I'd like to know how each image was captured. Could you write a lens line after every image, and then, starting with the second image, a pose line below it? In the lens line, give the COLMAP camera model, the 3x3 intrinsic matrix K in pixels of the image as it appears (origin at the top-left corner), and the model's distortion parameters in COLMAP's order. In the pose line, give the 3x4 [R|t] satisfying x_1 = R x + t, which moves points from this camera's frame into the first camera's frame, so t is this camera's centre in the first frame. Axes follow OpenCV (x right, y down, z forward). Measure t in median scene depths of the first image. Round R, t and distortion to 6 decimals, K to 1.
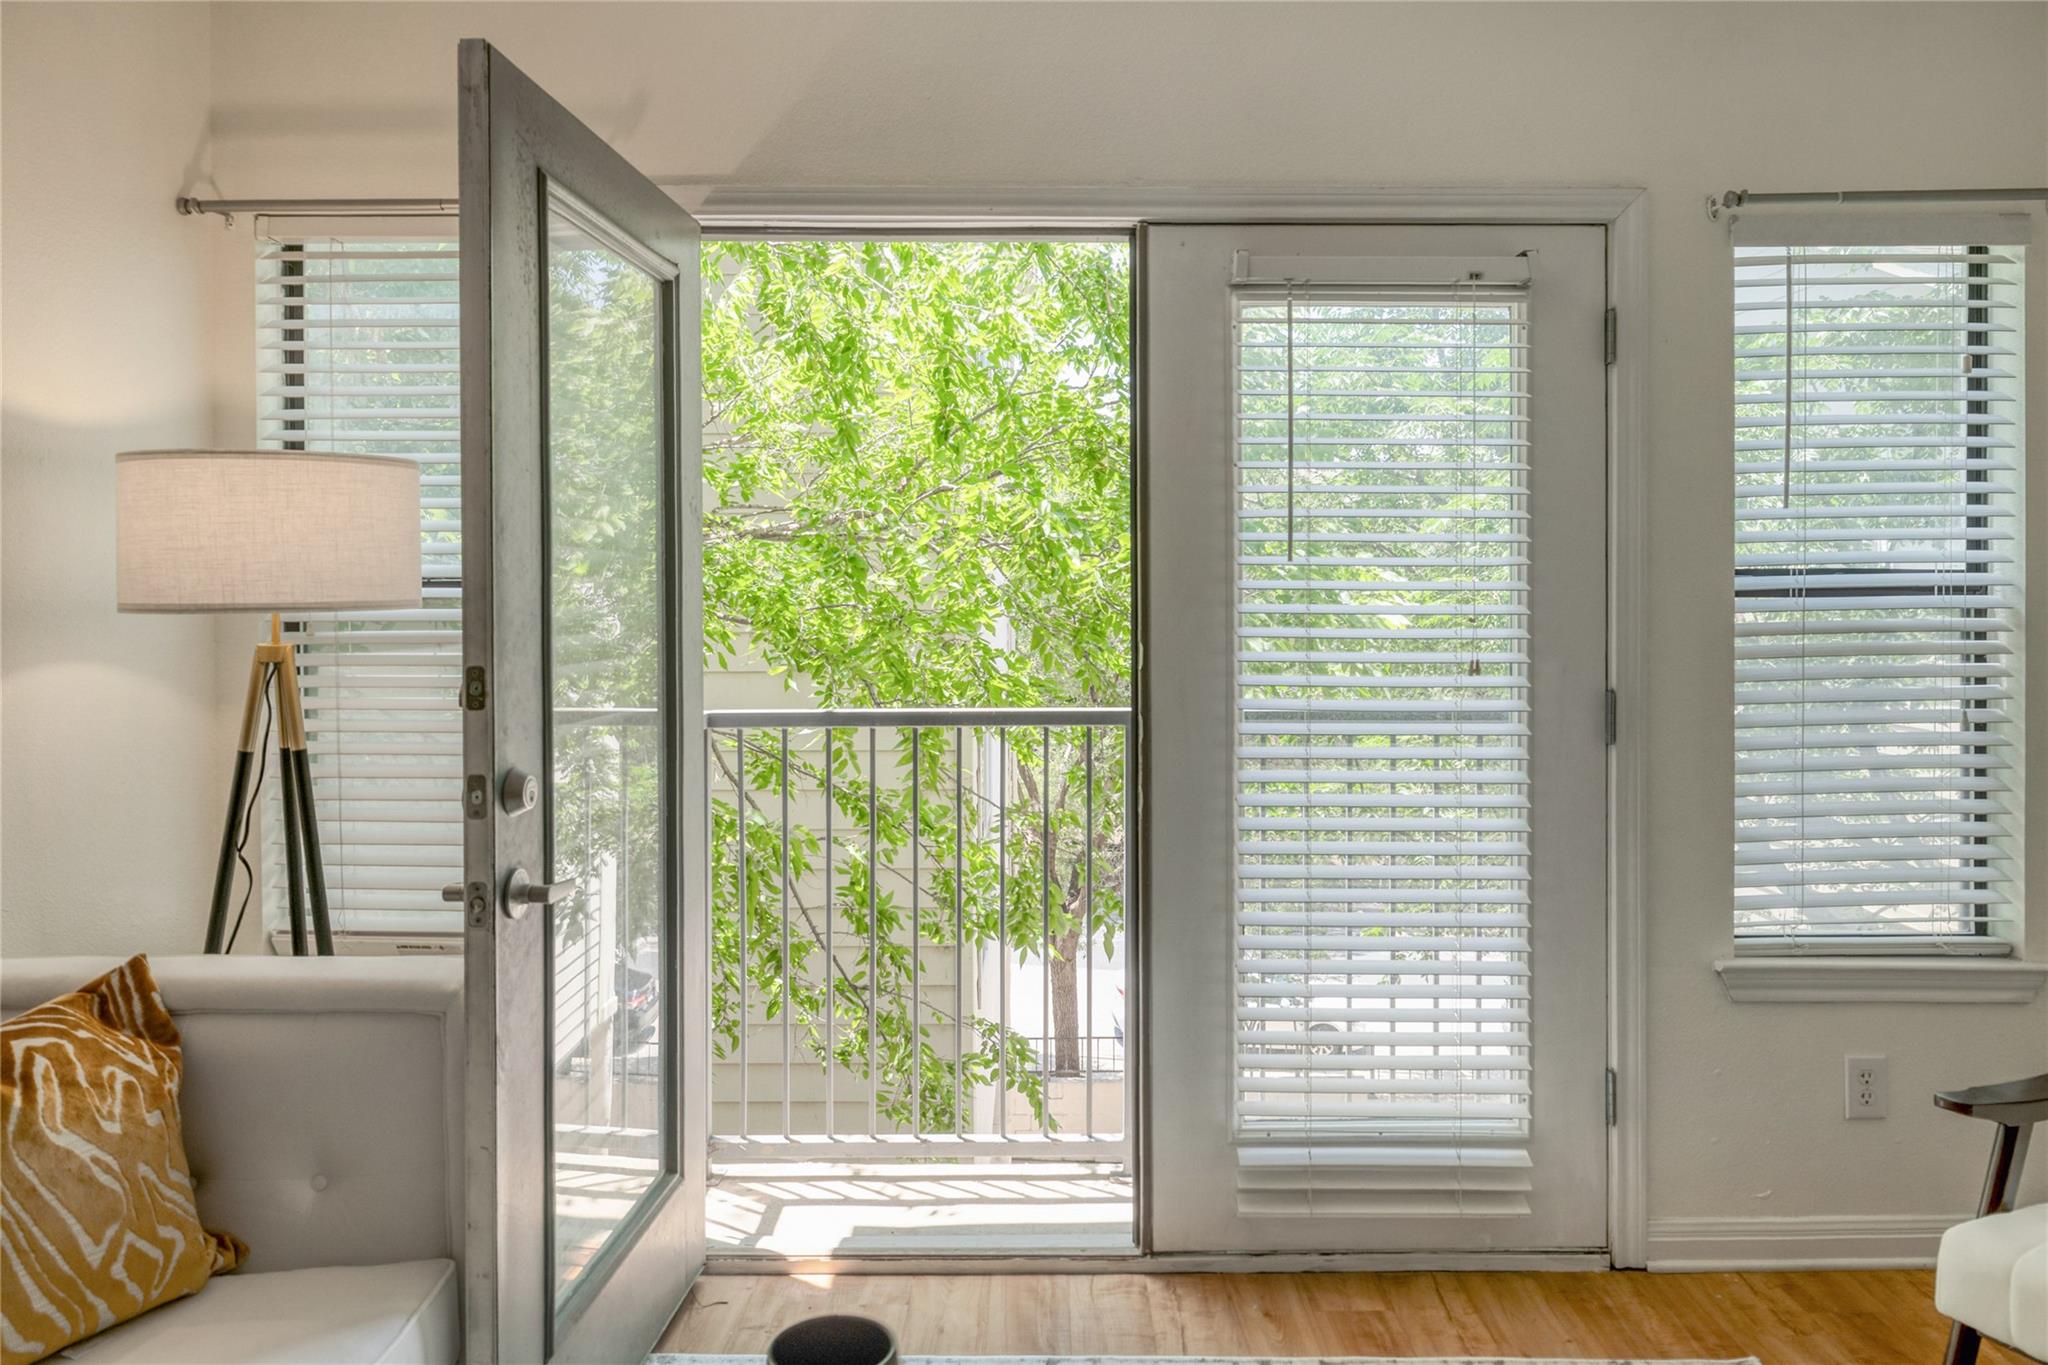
lens RADIAL K [[1372.5, 0, 1017.6], [0, 1372.5, 612.0], [0, 0, 1]] dist [-0.008787, -0.001510]
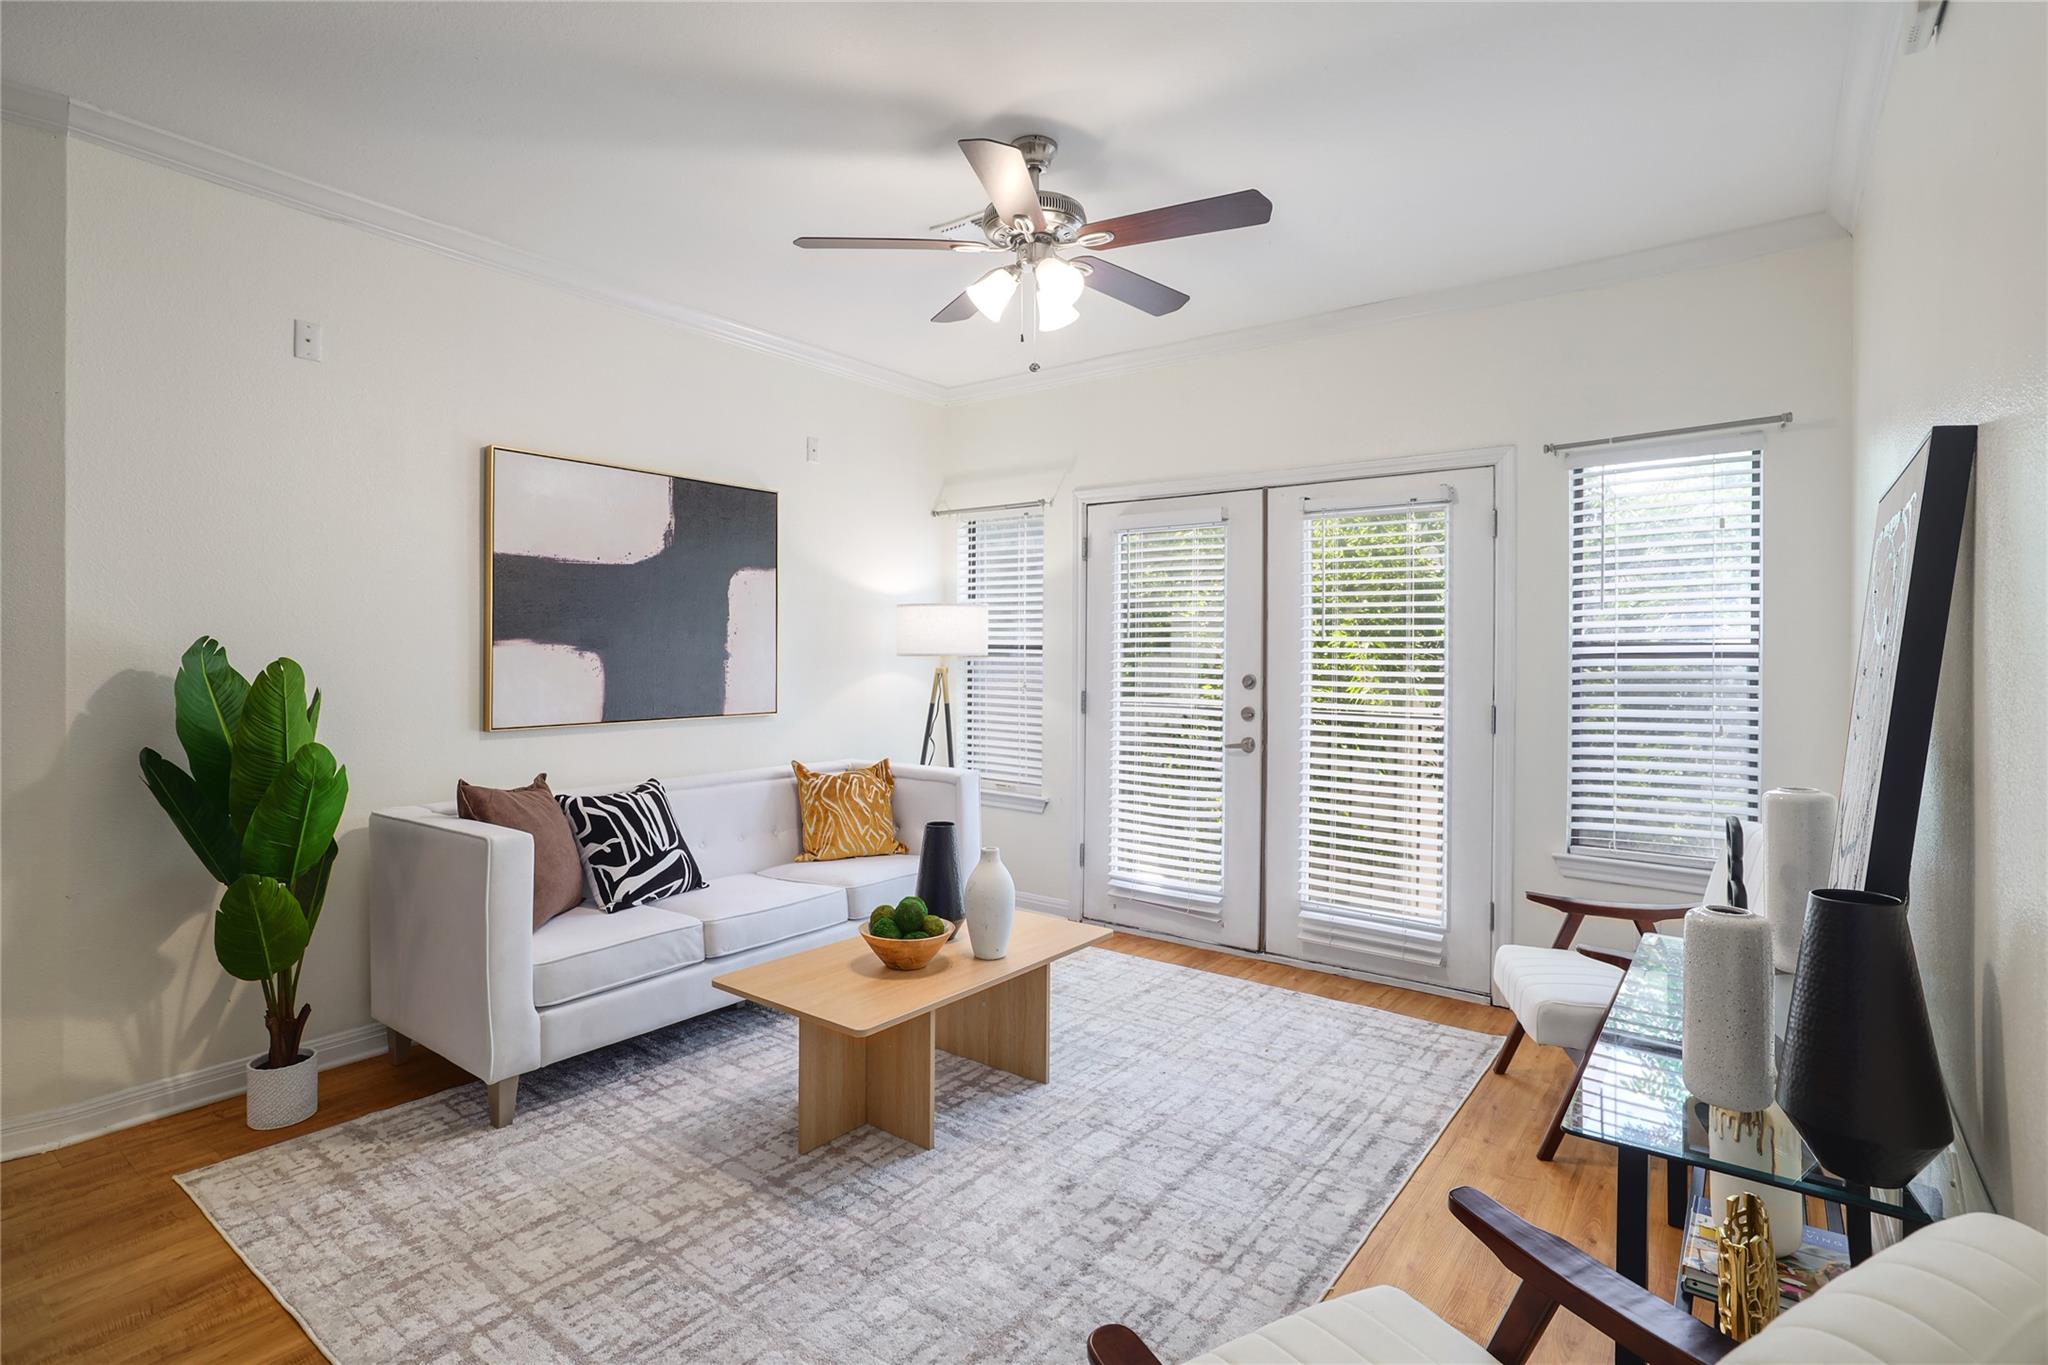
lens RADIAL K [[994.7, 0, 1023.5], [0, 994.7, 670.7], [0, 0, 1]] dist [-0.000426, -0.000111]
pose [[0.805361, 0.017083, -0.592539, 0.764751], [-0.012709, 0.999853, 0.011552, 0.000450], [0.592649, -0.001773, 0.805459, -0.550302]]
